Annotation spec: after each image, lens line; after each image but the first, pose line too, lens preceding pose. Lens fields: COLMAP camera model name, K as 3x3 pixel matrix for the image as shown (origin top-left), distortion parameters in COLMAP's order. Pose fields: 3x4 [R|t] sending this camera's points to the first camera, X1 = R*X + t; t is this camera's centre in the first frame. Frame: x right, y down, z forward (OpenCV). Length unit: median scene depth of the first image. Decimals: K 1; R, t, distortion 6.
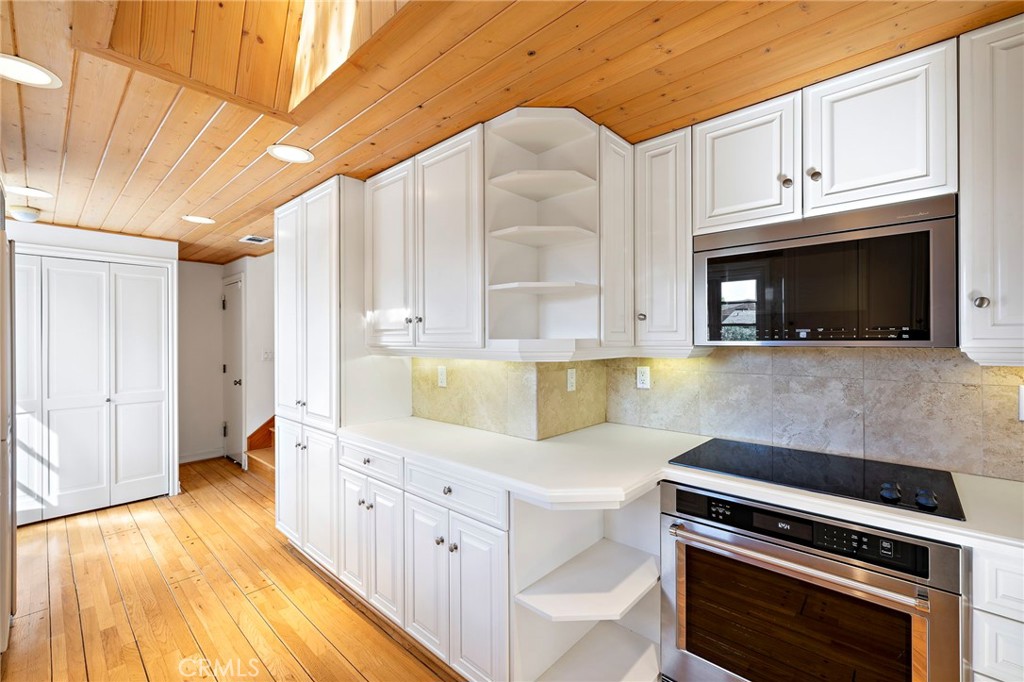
lens RADIAL K [[431.0, 0, 512.0], [0, 431.0, 341.0], [0, 0, 1]] dist [-0.000899, 0.000304]
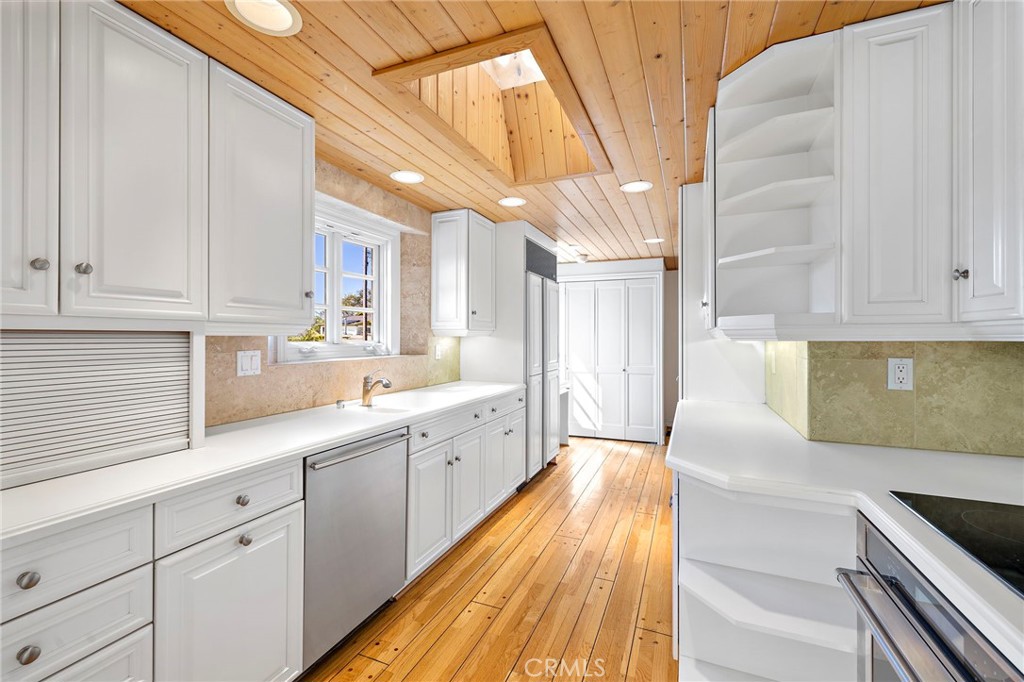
lens RADIAL K [[431.0, 0, 512.0], [0, 431.0, 341.0], [0, 0, 1]] dist [-0.000899, 0.000304]
pose [[0.347939, 0.010078, -0.937463, 0.567468], [0.001234, 0.999936, 0.011207, 0.026963], [0.937516, -0.005056, 0.347905, 0.158304]]
